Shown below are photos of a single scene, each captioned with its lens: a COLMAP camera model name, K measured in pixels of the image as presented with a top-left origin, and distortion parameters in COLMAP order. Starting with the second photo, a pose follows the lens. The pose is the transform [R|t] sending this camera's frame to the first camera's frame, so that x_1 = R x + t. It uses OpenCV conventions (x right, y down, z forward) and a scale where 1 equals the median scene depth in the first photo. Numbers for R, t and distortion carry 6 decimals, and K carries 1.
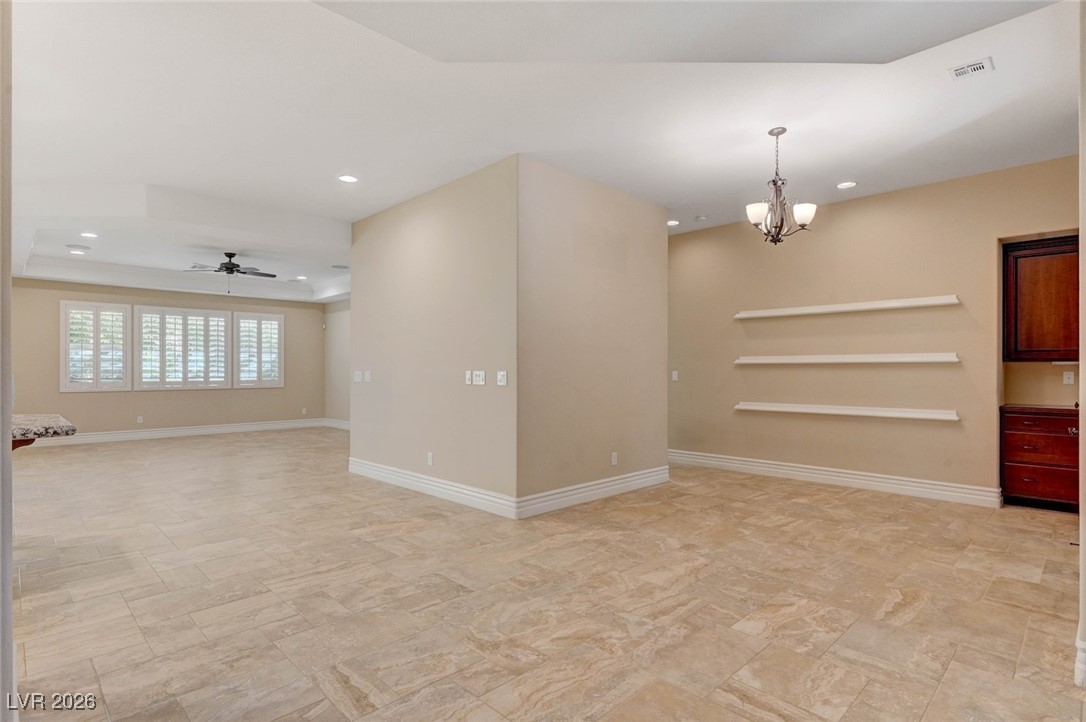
lens RADIAL K [[555.8, 0, 543.3], [0, 555.8, 366.7], [0, 0, 1]] dist [-0.000678, 0.004435]
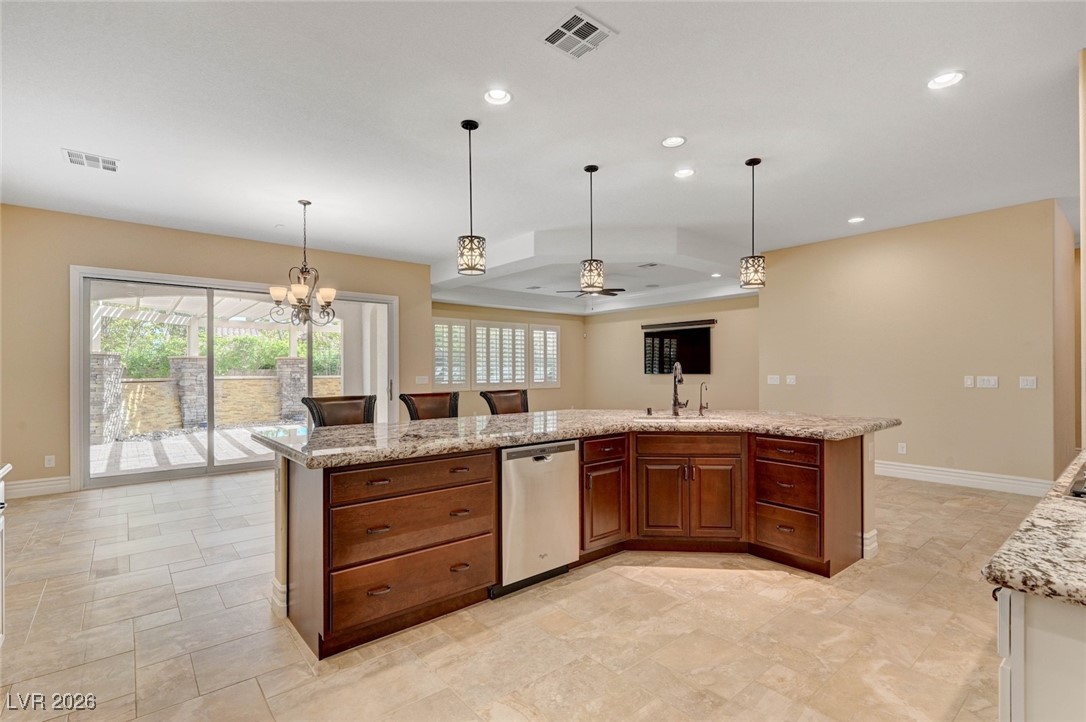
lens RADIAL K [[506.1, 0, 540.3], [0, 506.1, 369.5], [0, 0, 1]] dist [-0.004728, 0.000276]
pose [[0.996410, -0.003703, -0.084582, -1.361798], [0.003963, 0.999988, 0.002910, -0.015410], [0.084570, -0.003235, 0.996412, -0.242685]]
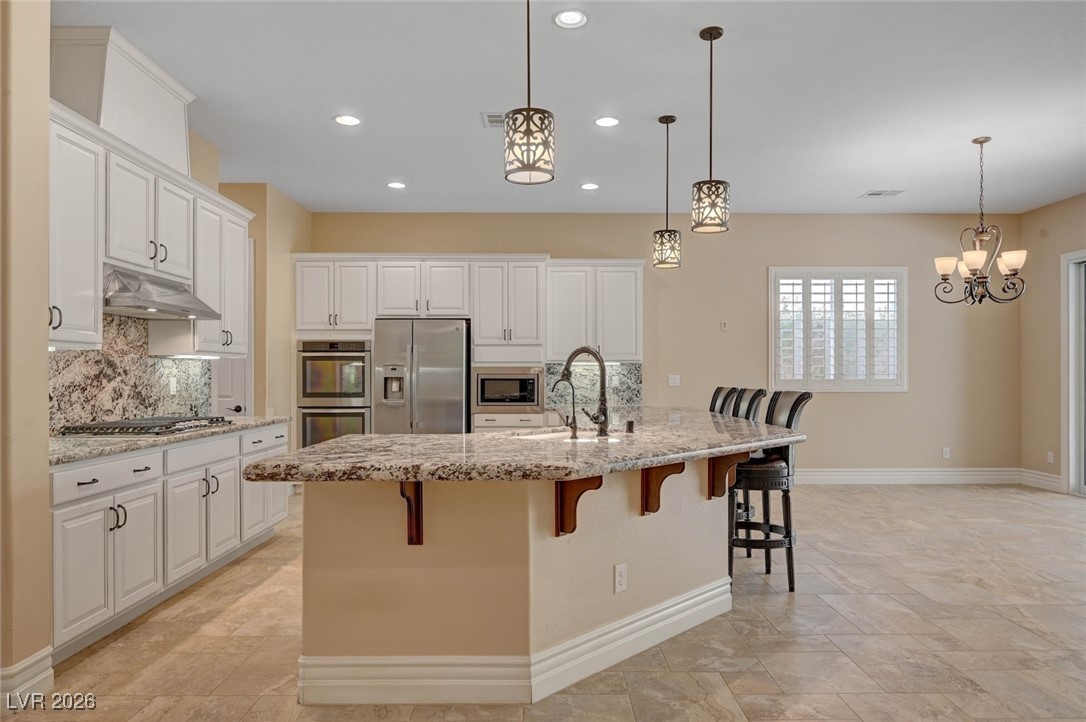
lens RADIAL K [[684.5, 0, 548.2], [0, 684.5, 374.3], [0, 0, 1]] dist [-0.004677, 0.000974]
pose [[-0.691369, 0.000959, -0.722501, -0.459847], [0.003898, 0.999990, -0.002403, 0.011460], [0.722491, -0.004478, -0.691366, 1.468488]]
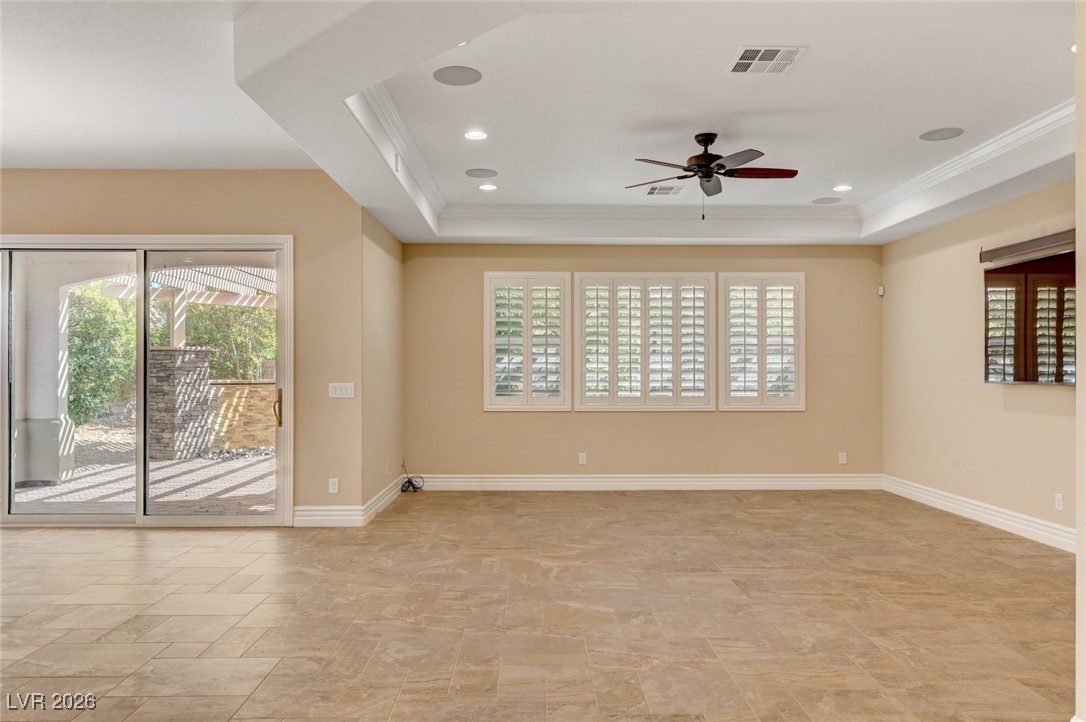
lens RADIAL K [[740.8, 0, 541.0], [0, 740.8, 362.1], [0, 0, 1]] dist [-0.006612, 0.002876]
pose [[0.725323, -0.006927, -0.688373, -0.539681], [0.003913, 0.999975, -0.005939, -0.017501], [0.688397, 0.001614, 0.725332, 1.040894]]
